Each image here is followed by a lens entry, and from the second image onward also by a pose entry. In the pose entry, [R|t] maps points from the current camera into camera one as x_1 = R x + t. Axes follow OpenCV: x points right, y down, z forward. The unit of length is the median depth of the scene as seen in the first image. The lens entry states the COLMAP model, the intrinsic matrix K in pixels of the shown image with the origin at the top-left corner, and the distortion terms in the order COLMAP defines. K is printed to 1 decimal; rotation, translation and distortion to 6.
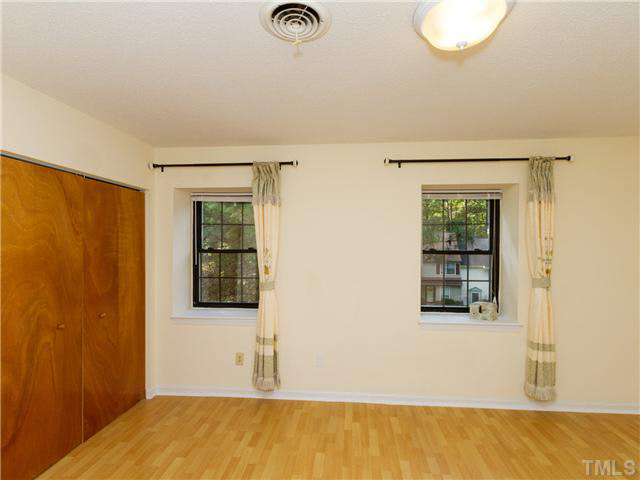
lens RADIAL K [[326.7, 0, 328.2], [0, 326.7, 241.2], [0, 0, 1]] dist [0.040970, 0.000481]
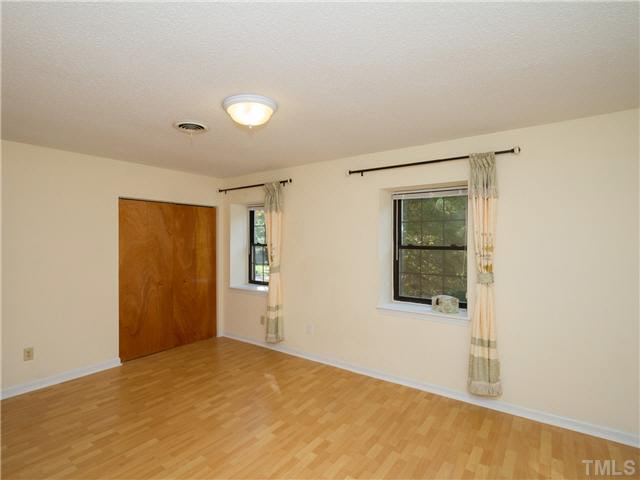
lens RADIAL K [[326.7, 0, 328.2], [0, 326.7, 241.2], [0, 0, 1]] dist [0.040970, 0.000481]
pose [[0.856139, 0.000171, -0.516746, 0.759858], [0.003752, 0.999972, 0.006548, 0.004333], [0.516733, -0.007545, 0.856114, -0.086400]]
